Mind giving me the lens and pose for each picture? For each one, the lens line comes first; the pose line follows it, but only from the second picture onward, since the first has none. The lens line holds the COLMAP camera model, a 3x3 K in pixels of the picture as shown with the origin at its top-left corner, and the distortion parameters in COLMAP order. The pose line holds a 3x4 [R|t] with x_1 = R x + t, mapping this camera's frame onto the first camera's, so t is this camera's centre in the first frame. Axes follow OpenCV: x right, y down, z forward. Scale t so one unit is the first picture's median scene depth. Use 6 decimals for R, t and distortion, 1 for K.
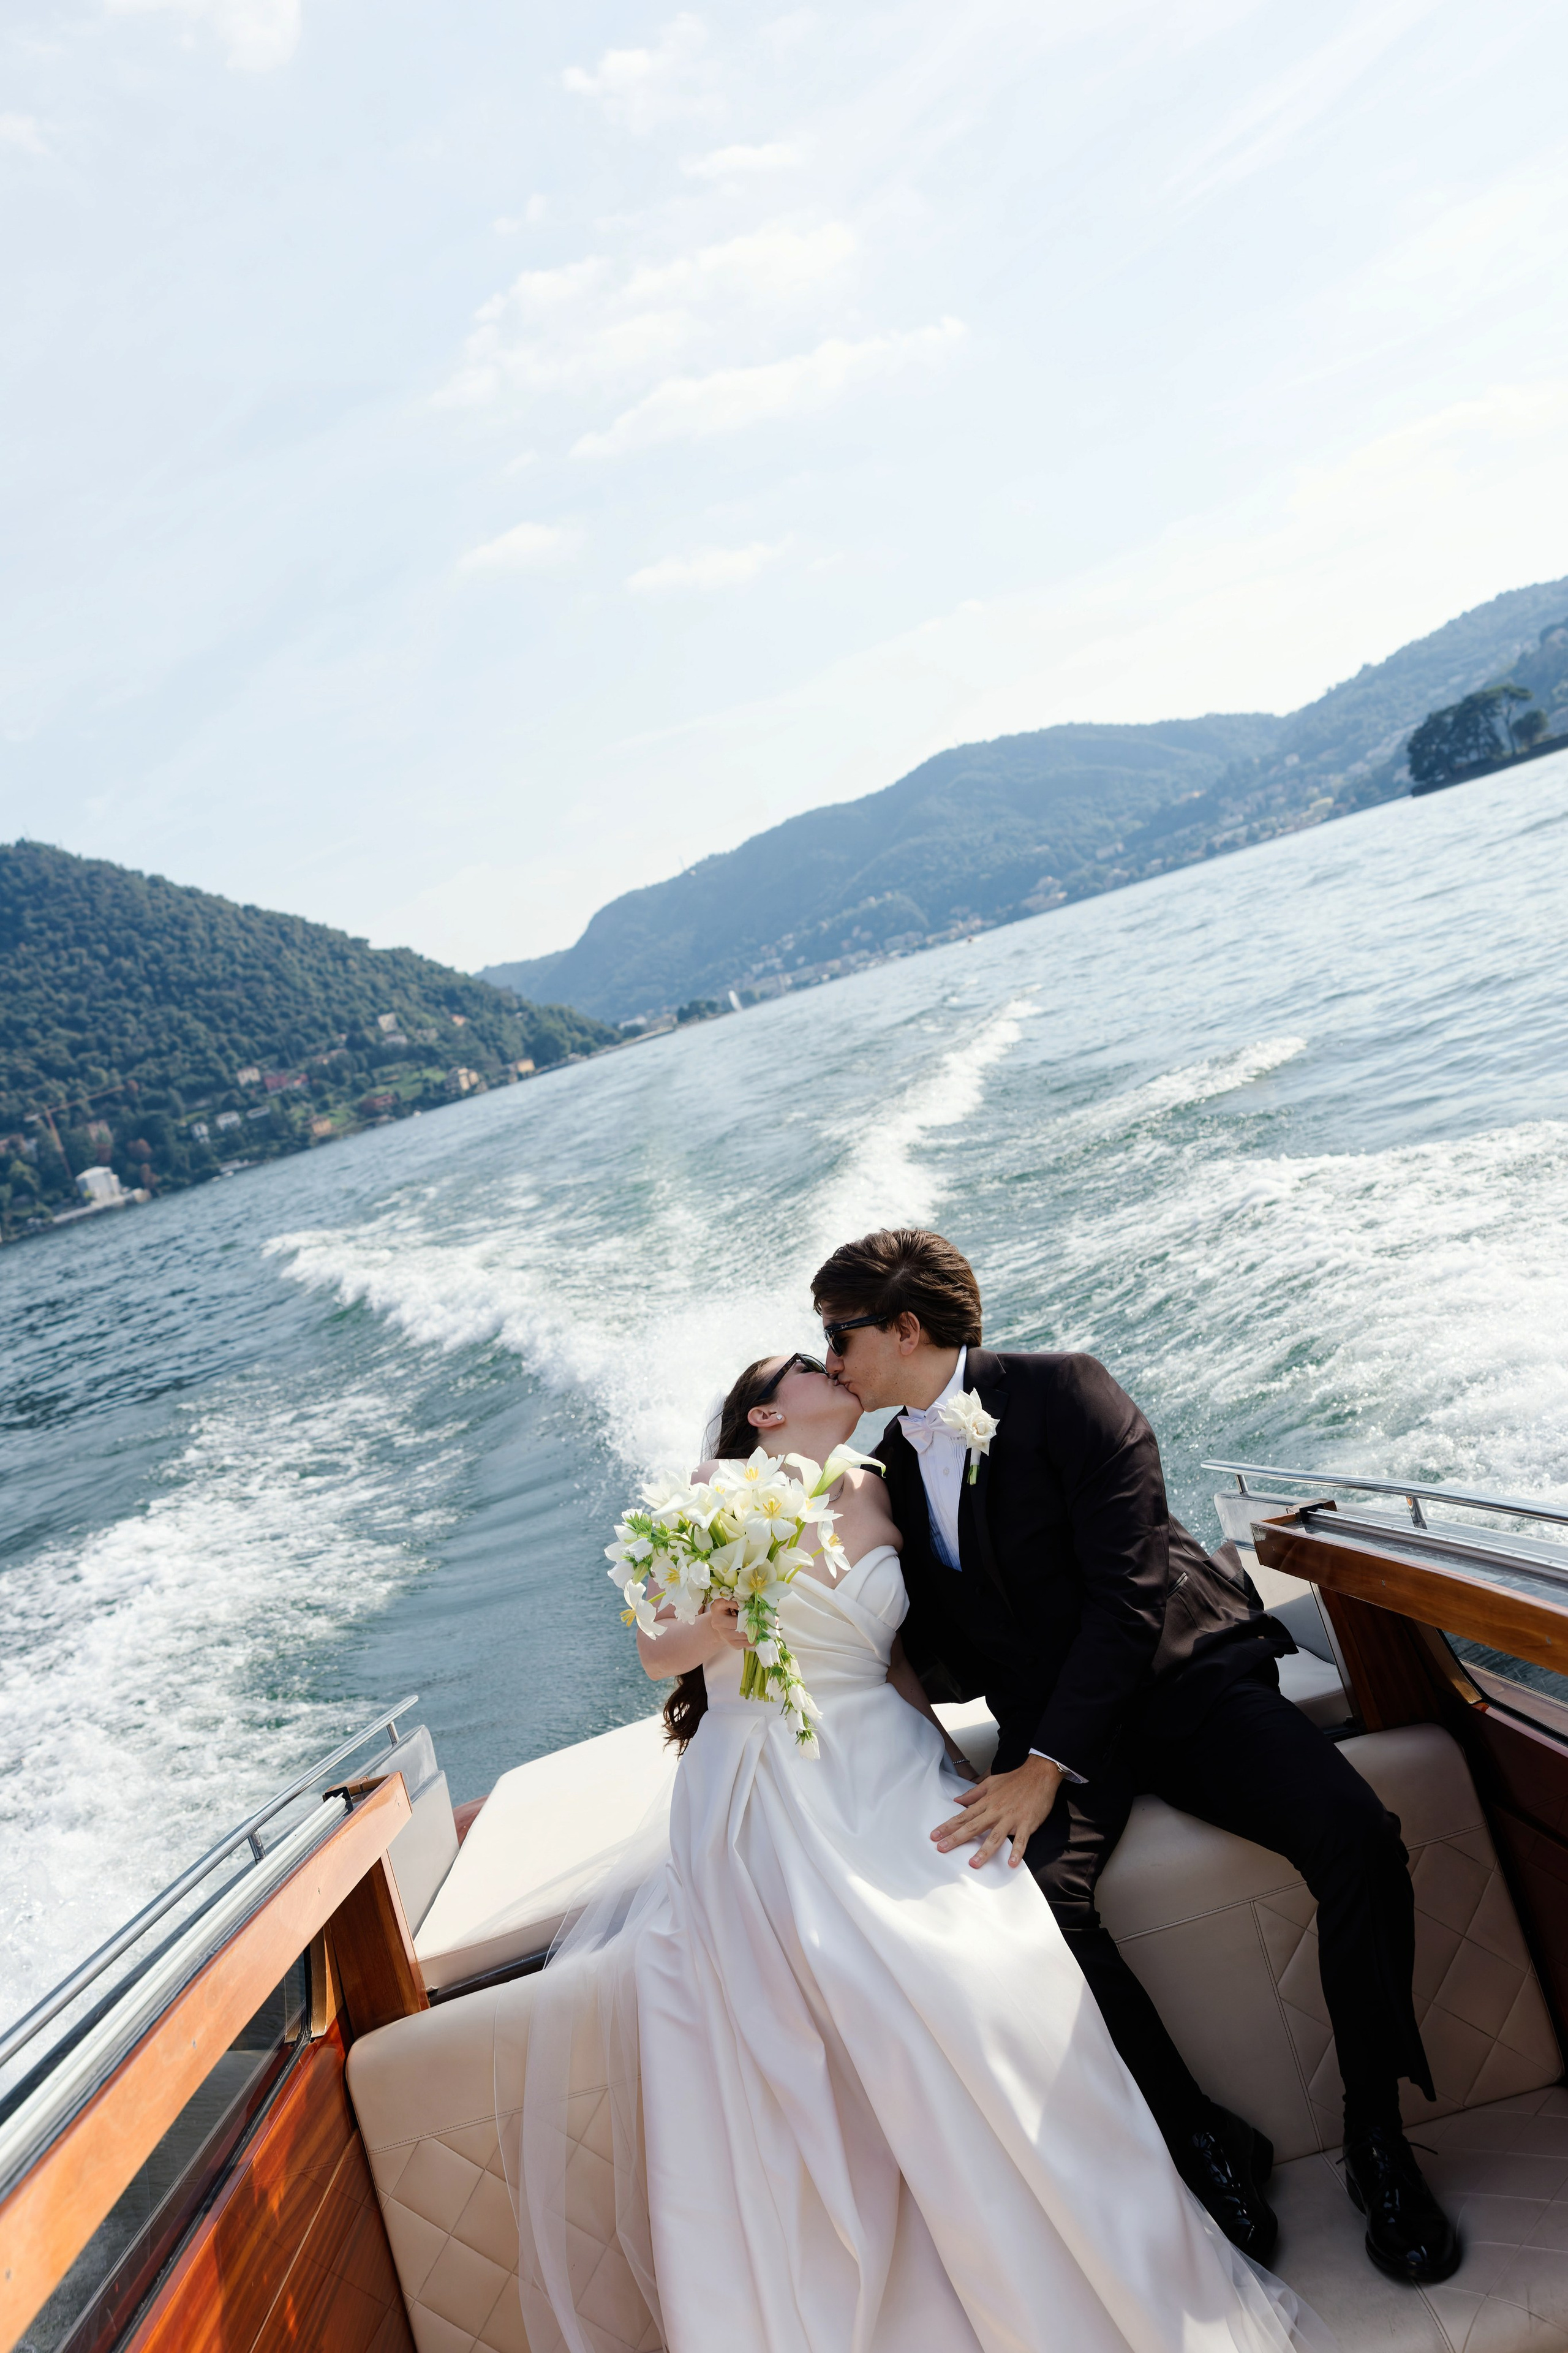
lens RADIAL K [[1894.0, 0, 748.6], [0, 1894.0, 1141.9], [0, 0, 1]] dist [0.017562, -0.000507]
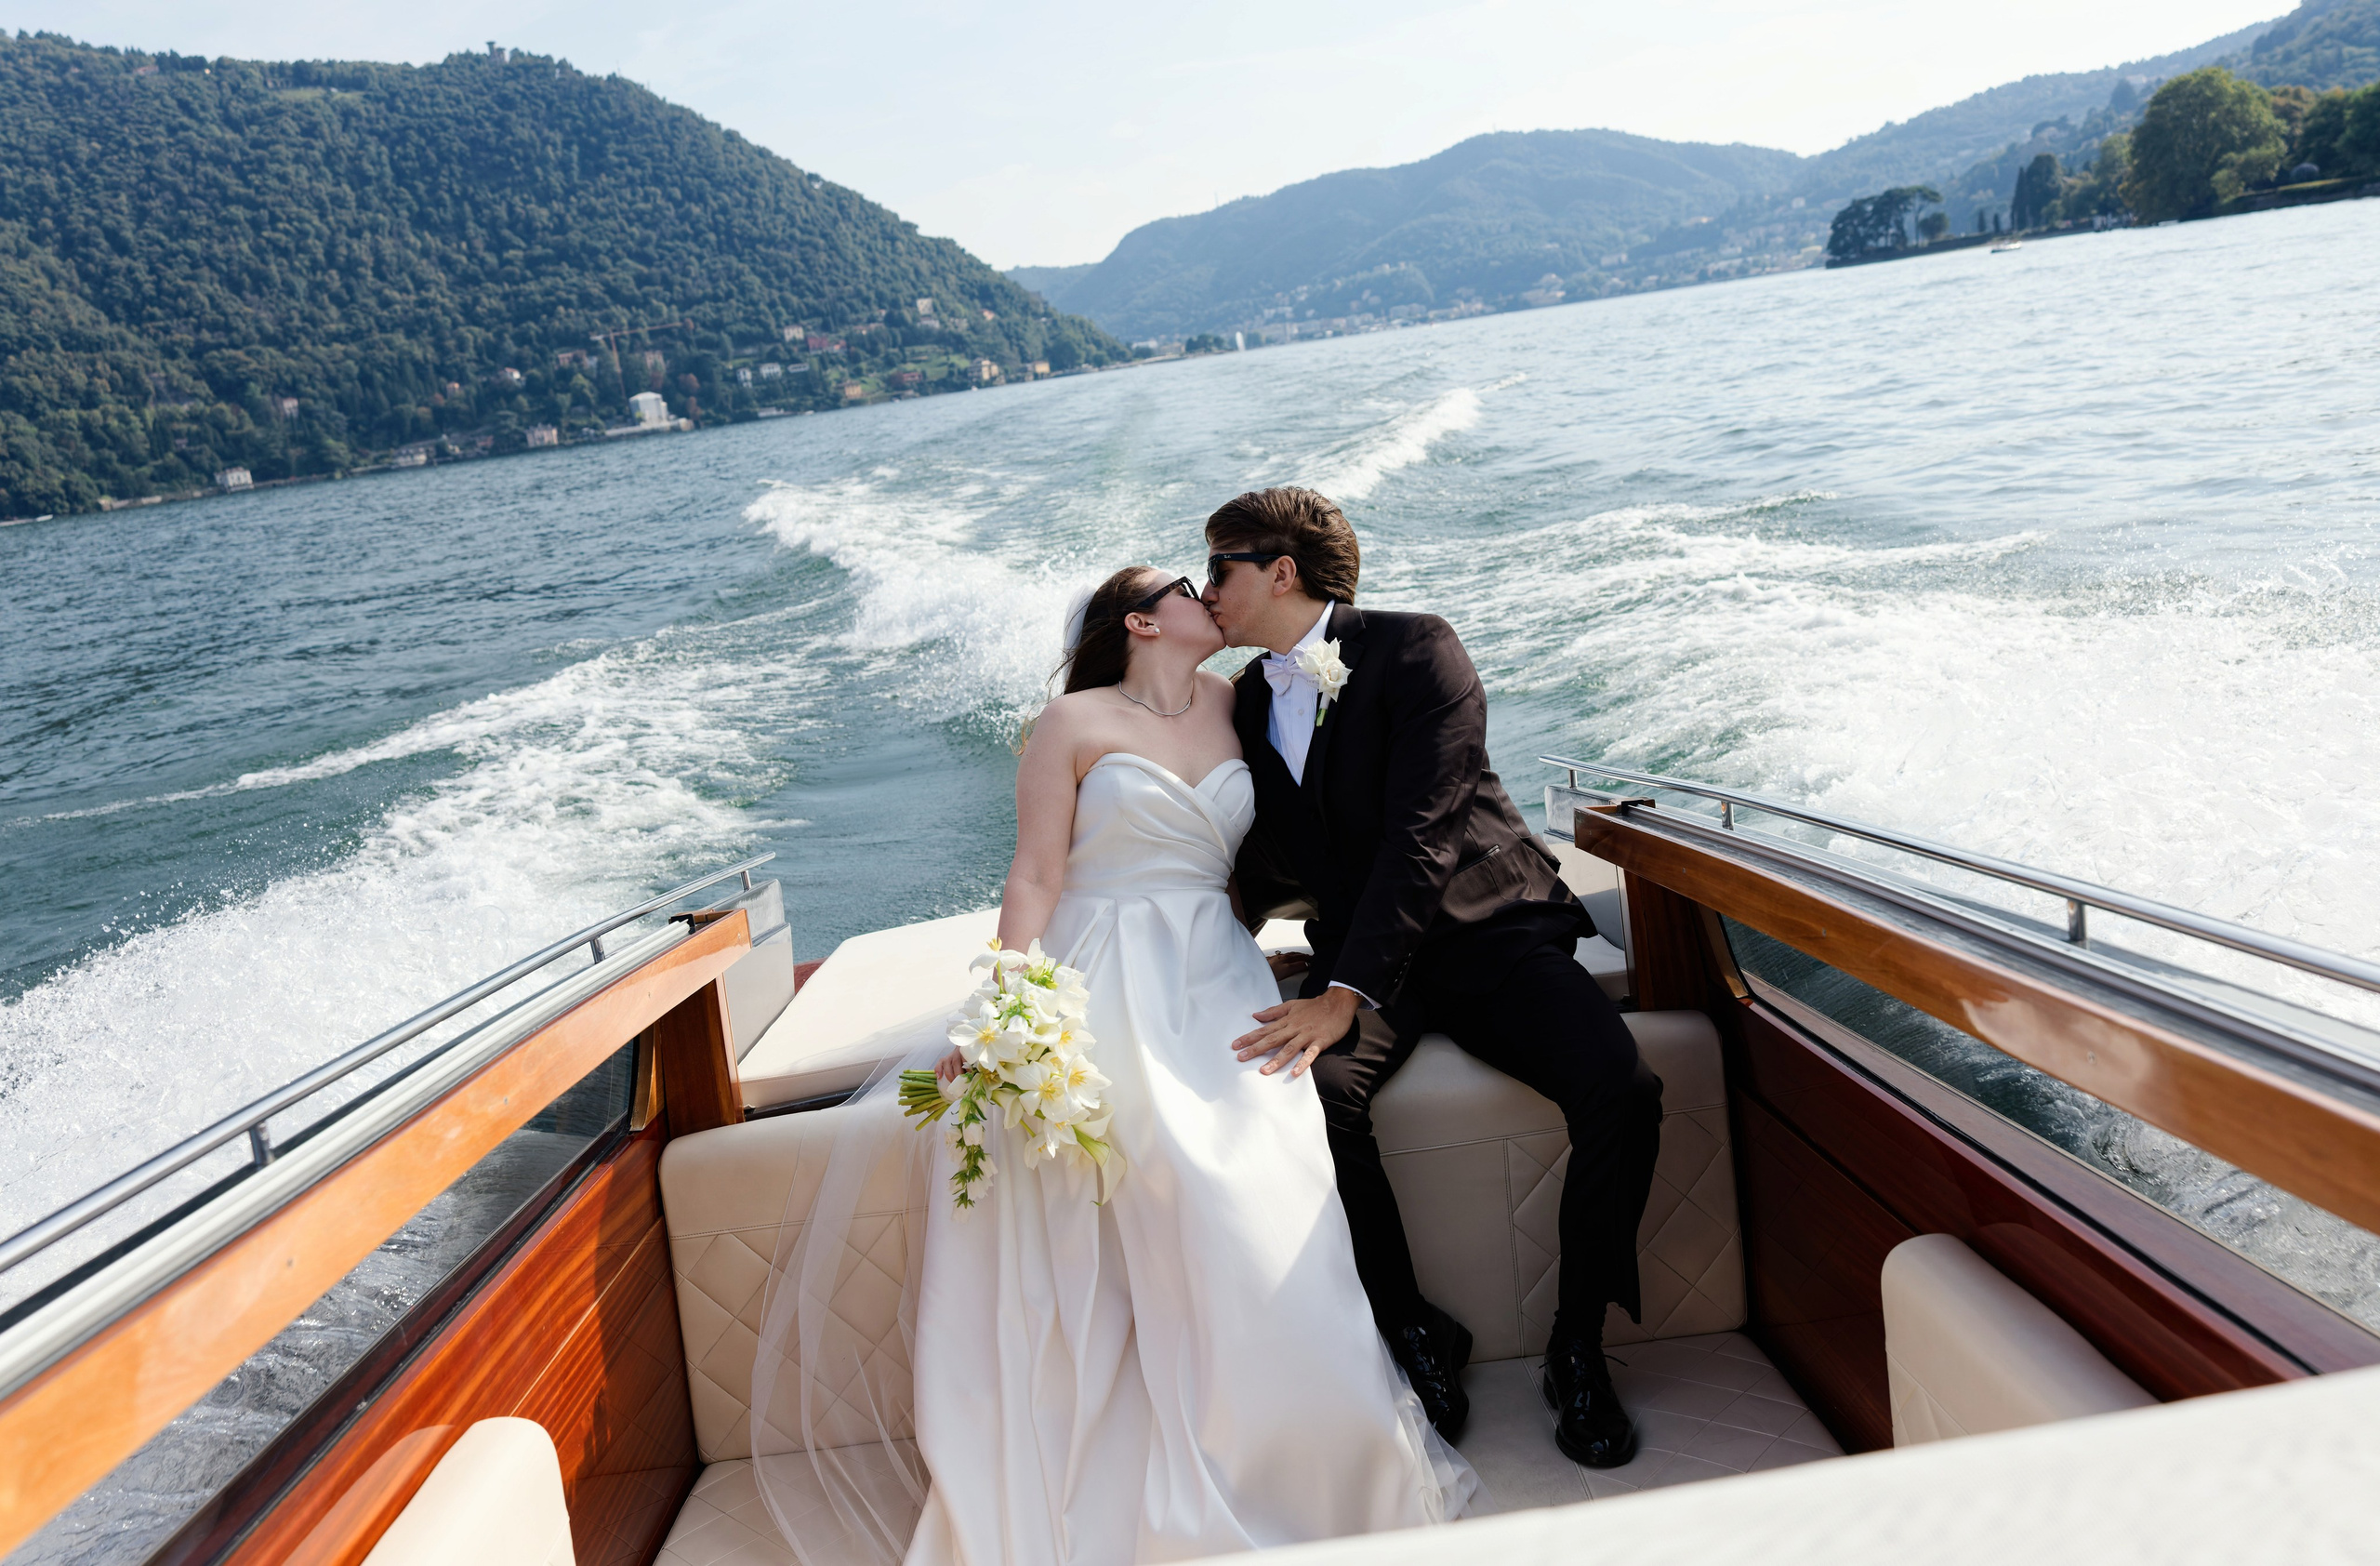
lens RADIAL K [[2253.9, 0, 1196.4], [0, 2253.9, 842.8], [0, 0, 1]] dist [0.011162, -0.005206]
pose [[0.984846, 0.173434, -0.000095, 0.018321], [-0.171489, 0.973881, 0.148823, 0.018050], [0.025904, -0.146552, 0.988864, -0.329411]]
